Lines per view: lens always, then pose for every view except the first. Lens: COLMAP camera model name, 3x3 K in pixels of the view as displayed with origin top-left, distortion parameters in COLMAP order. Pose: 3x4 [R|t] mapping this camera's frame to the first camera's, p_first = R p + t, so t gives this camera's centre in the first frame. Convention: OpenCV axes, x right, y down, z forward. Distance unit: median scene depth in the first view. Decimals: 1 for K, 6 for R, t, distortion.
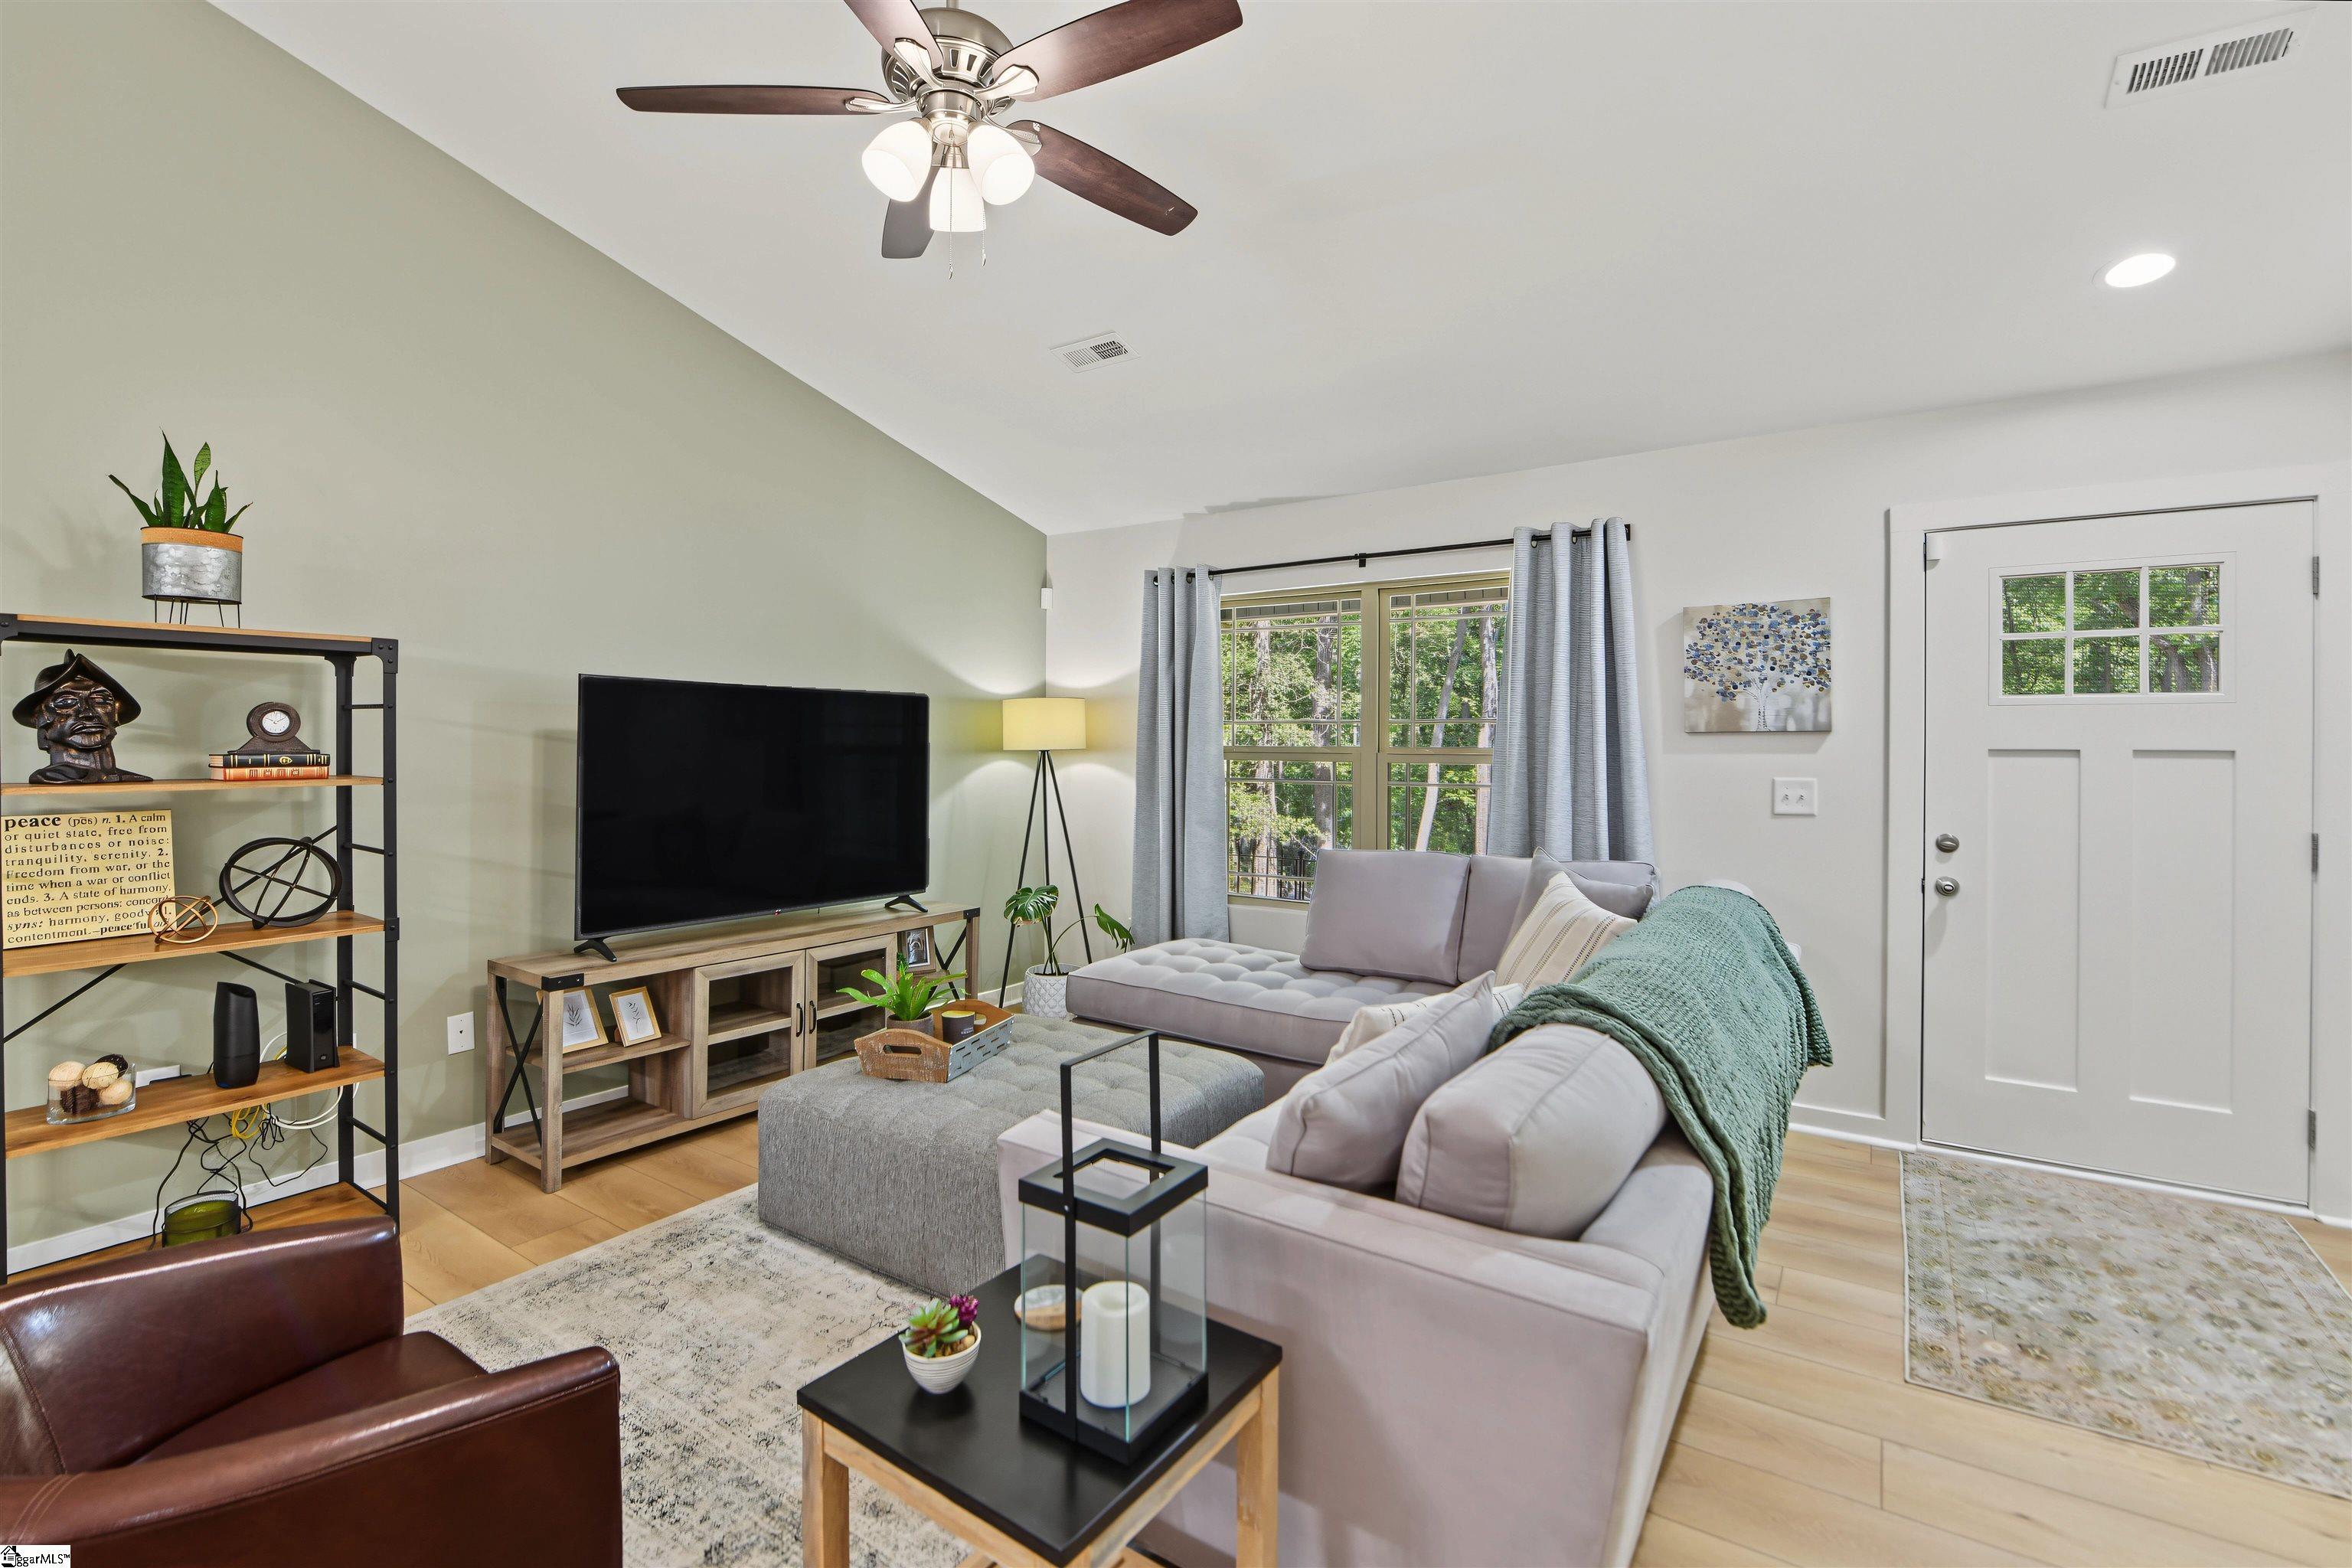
lens RADIAL K [[1045.5, 0, 1172.8], [0, 1045.5, 746.5], [0, 0, 1]] dist [-0.001083, -0.005098]
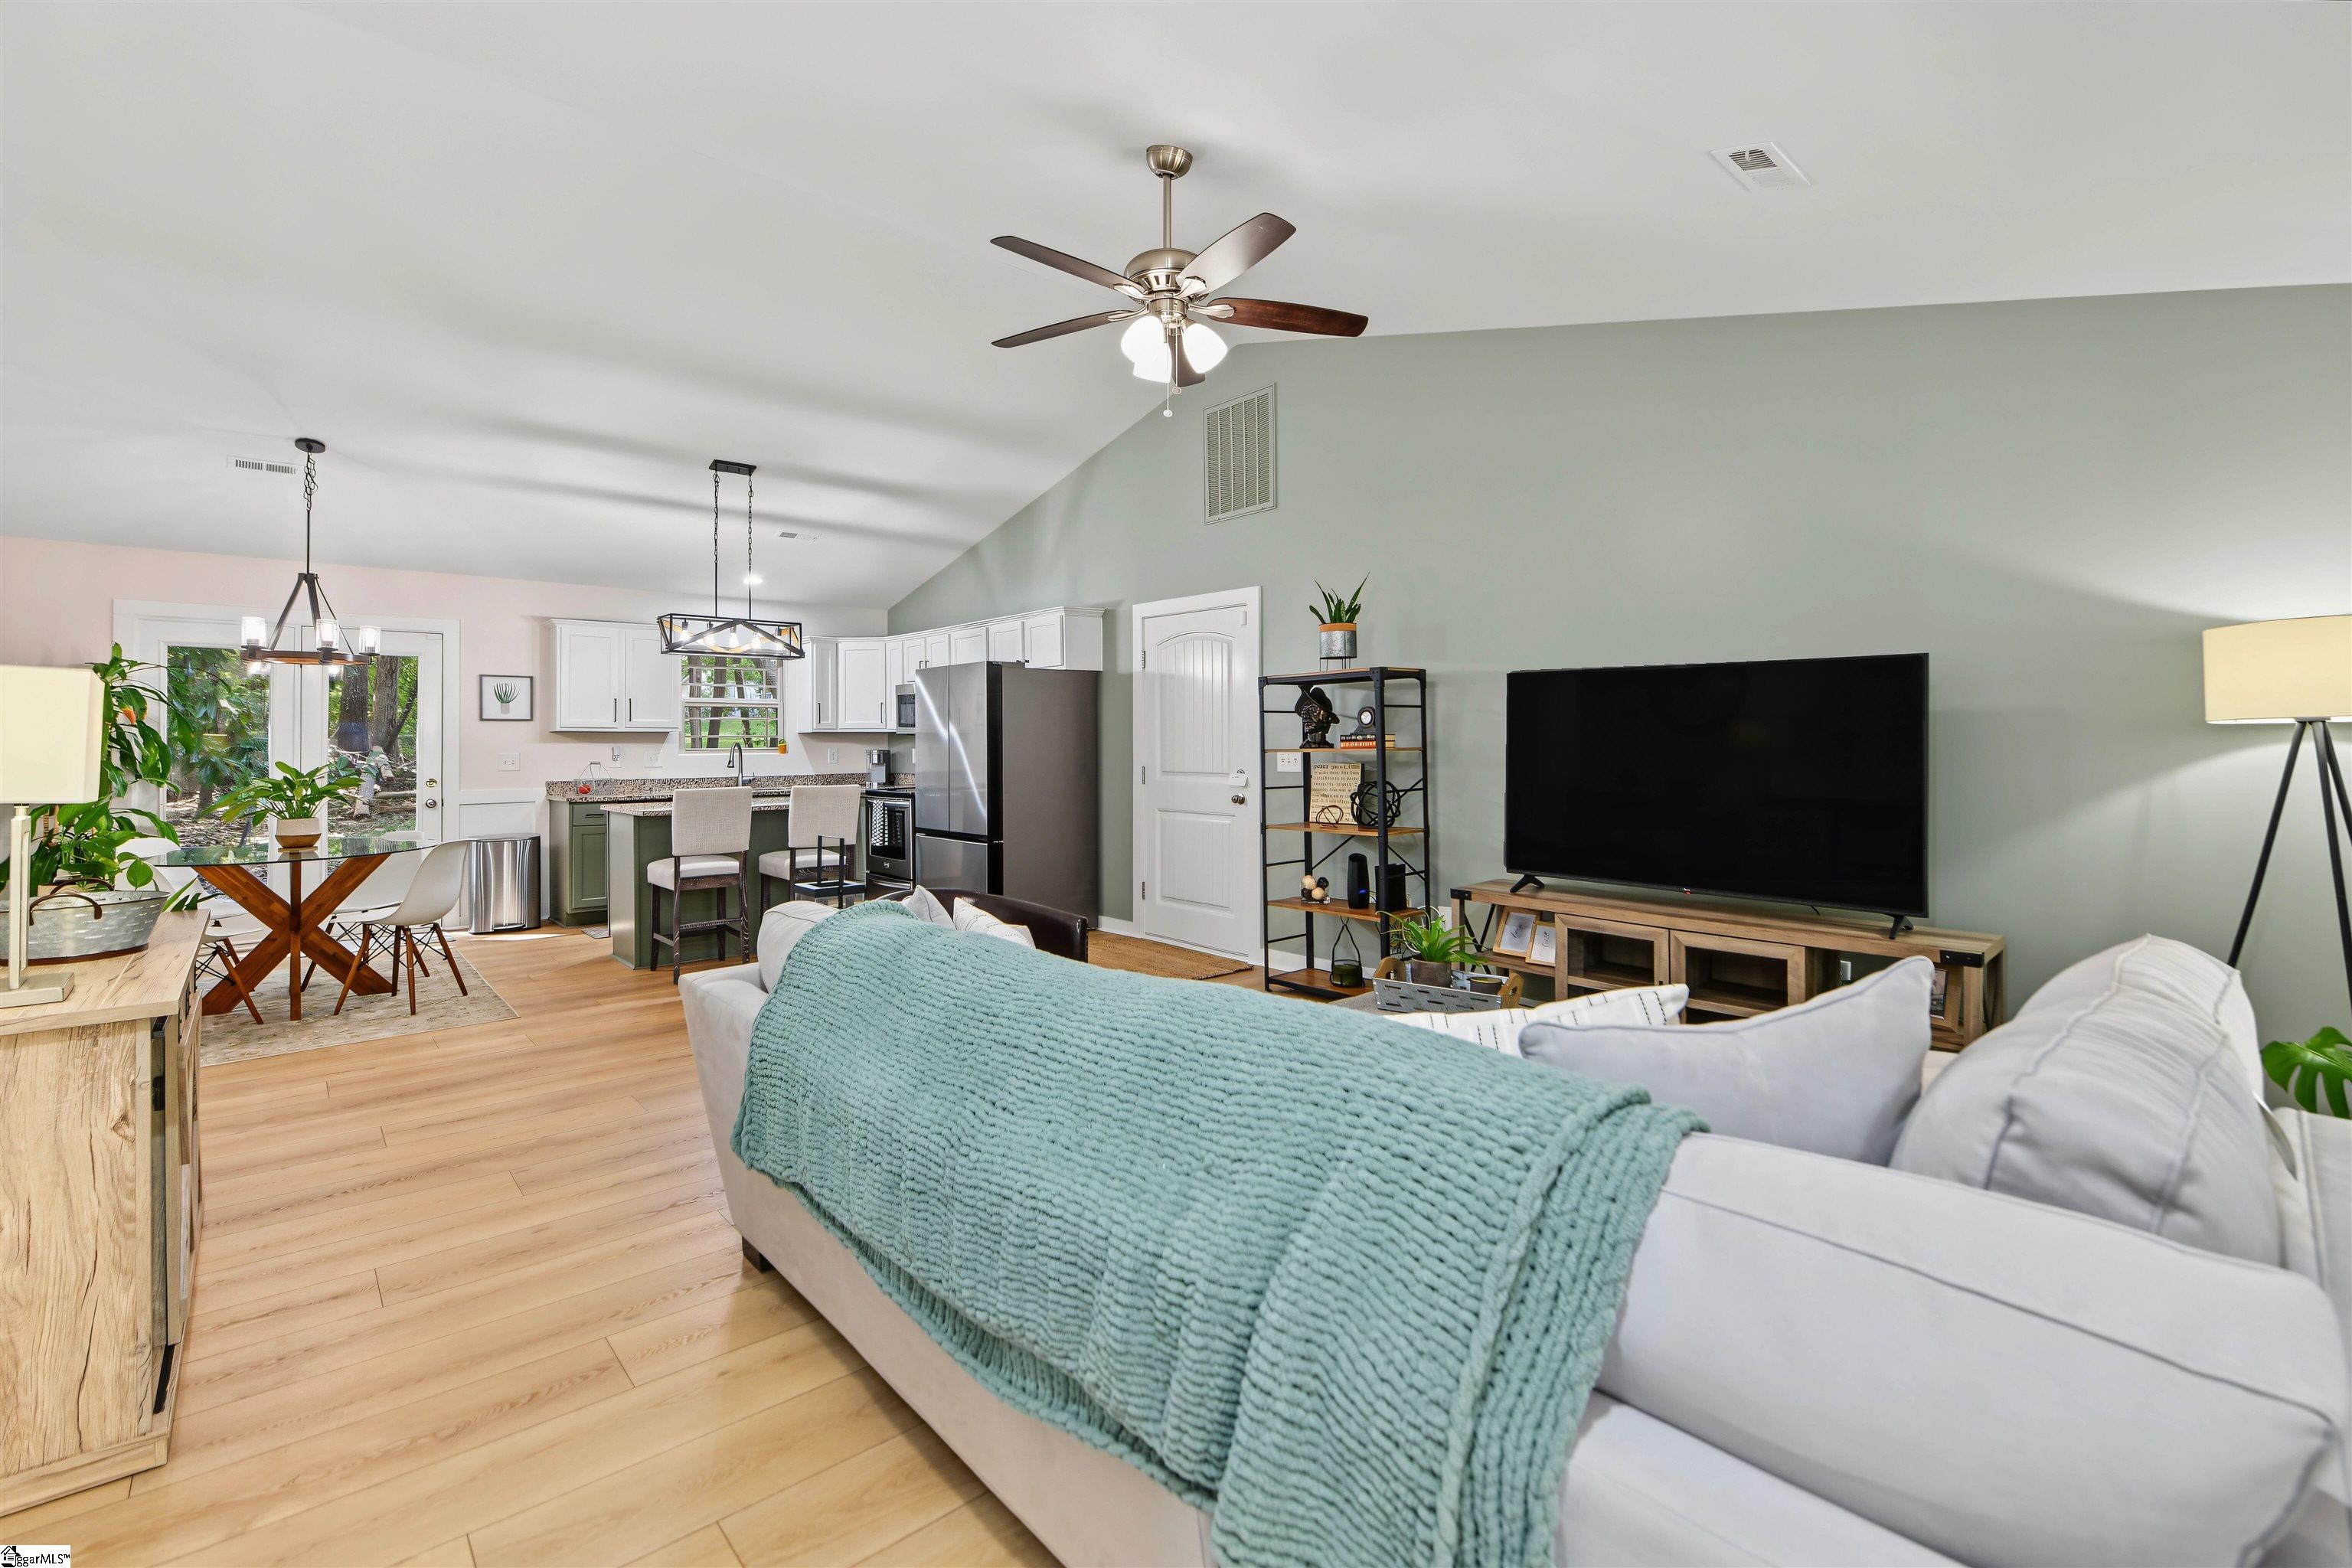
lens RADIAL K [[1043.0, 0, 1167.8], [0, 1043.0, 748.7], [0, 0, 1]] dist [-0.000088, -0.000016]
pose [[-0.239158, -0.000836, -0.970980, 0.961254], [-0.000628, 1.000000, -0.000706, 0.034469], [0.970981, 0.000441, -0.239158, 1.049103]]
